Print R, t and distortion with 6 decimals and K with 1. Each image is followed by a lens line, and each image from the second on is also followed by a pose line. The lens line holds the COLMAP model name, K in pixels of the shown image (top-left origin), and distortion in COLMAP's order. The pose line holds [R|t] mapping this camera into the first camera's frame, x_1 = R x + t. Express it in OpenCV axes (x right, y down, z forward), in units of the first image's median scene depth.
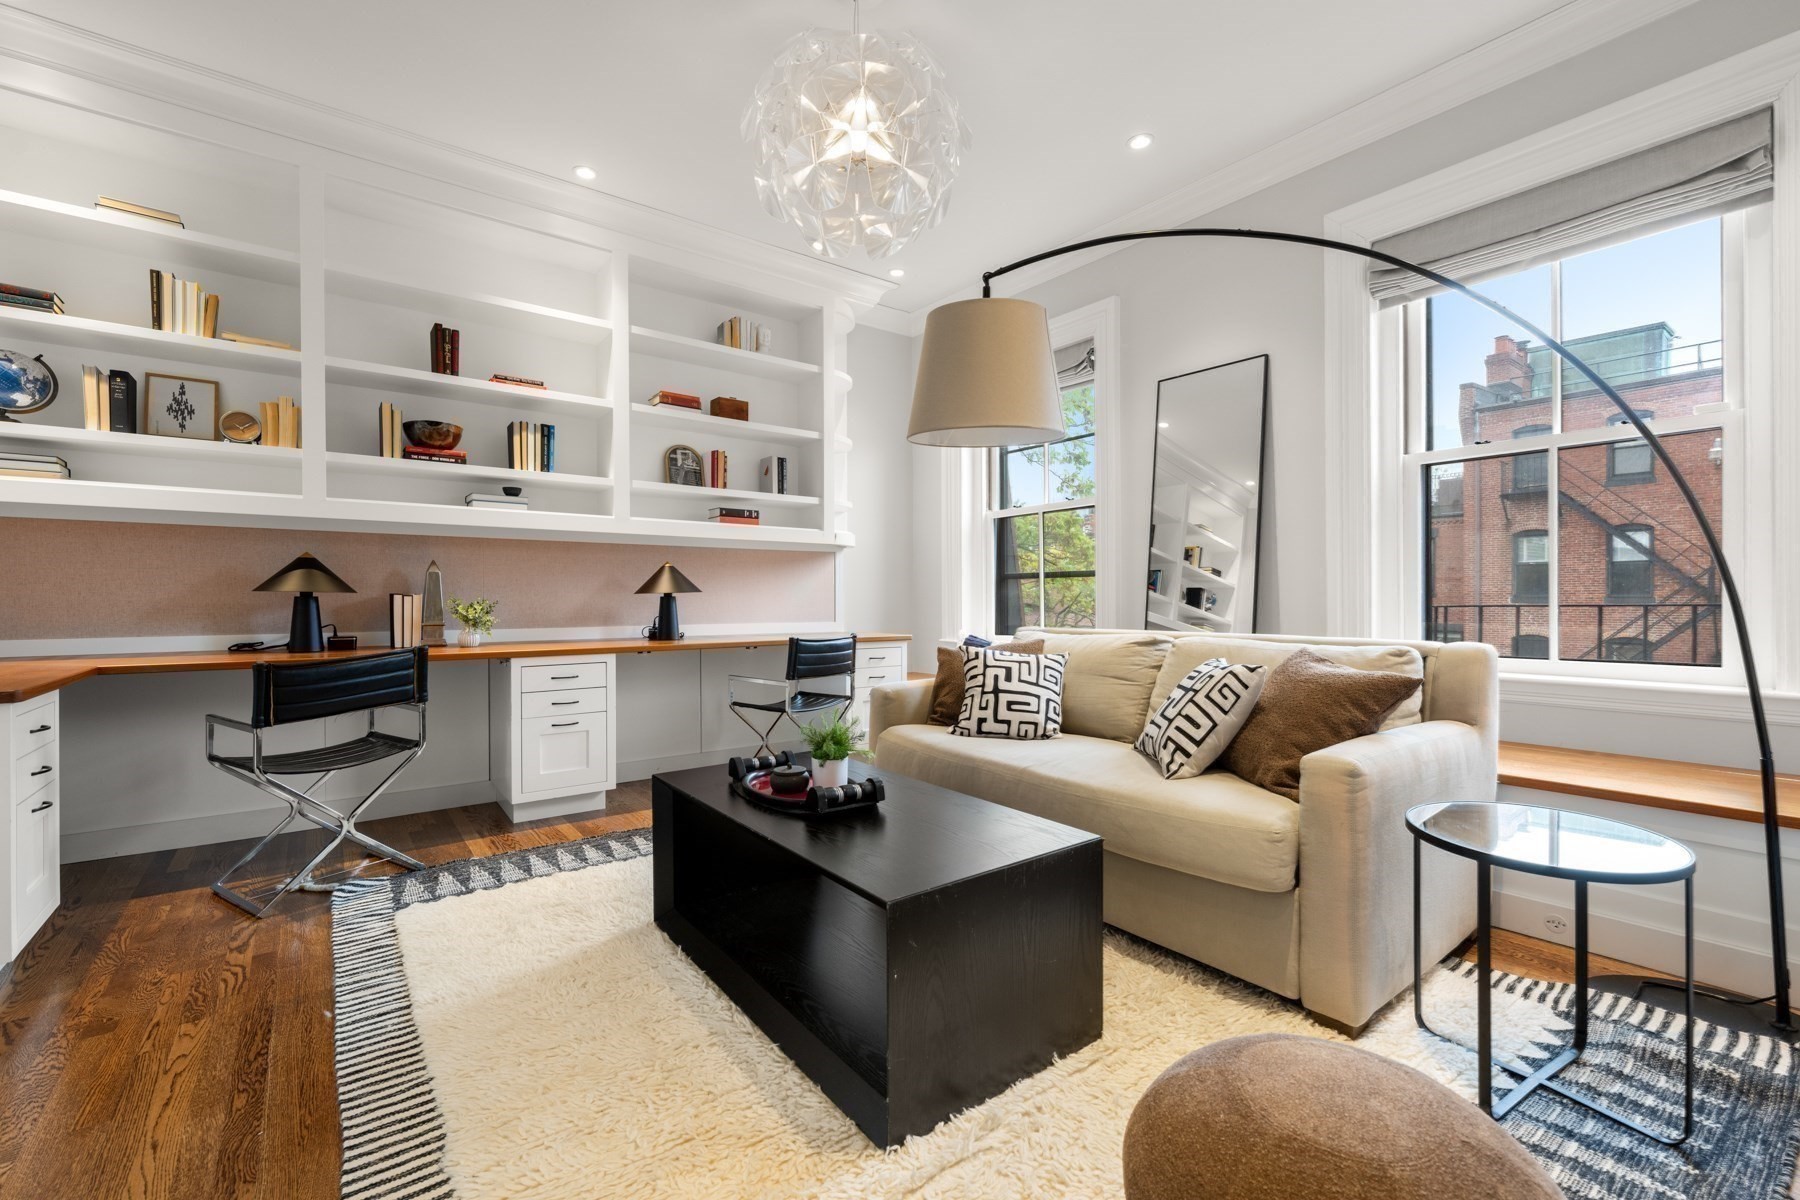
lens RADIAL K [[762.8, 0, 900.0], [0, 762.8, 600.0], [0, 0, 1]] dist [-0.000330, -0.000299]
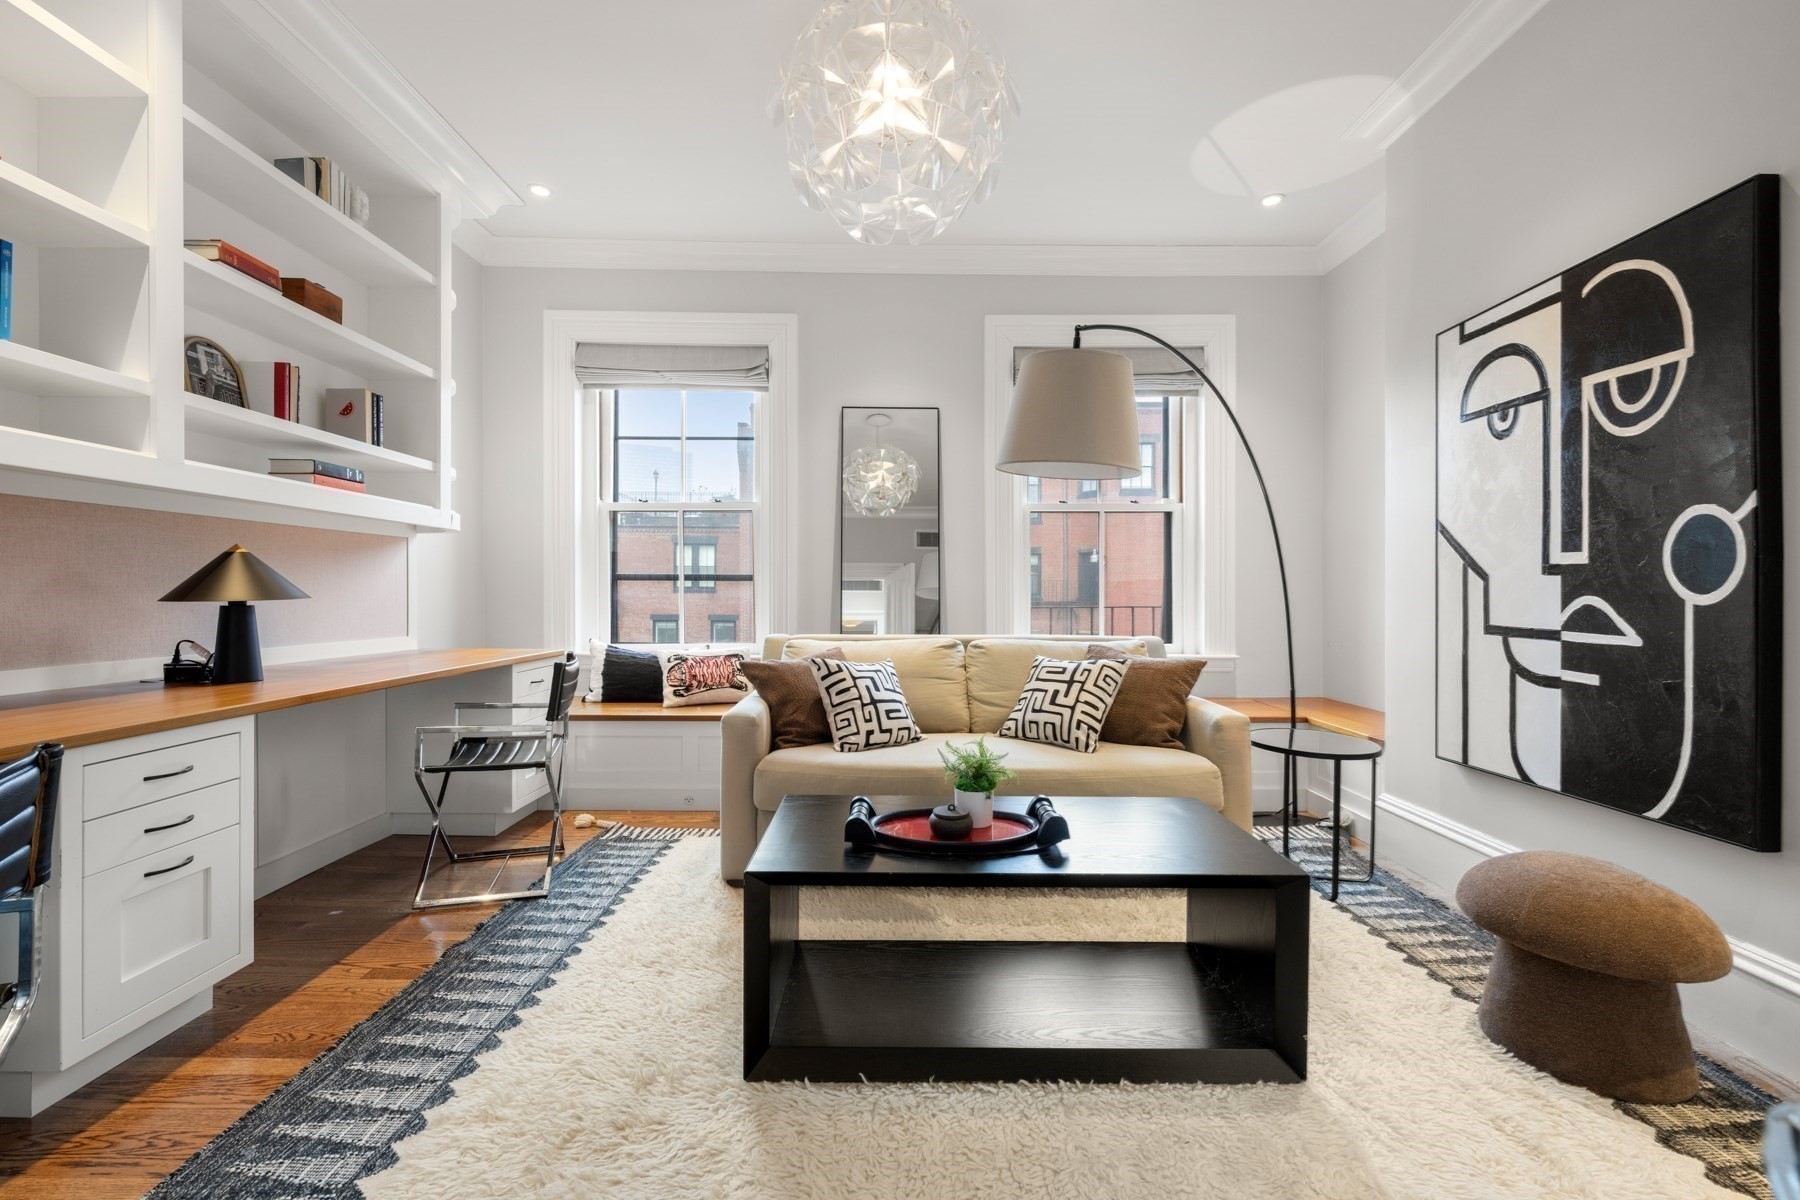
lens RADIAL K [[751.9, 0, 894.6], [0, 751.9, 597.3], [0, 0, 1]] dist [-0.000768, -0.000473]
pose [[0.599568, 0.000828, 0.800323, -0.647335], [-0.005122, 0.999983, 0.002803, -0.021165], [-0.800307, -0.005780, 0.599562, 0.383233]]
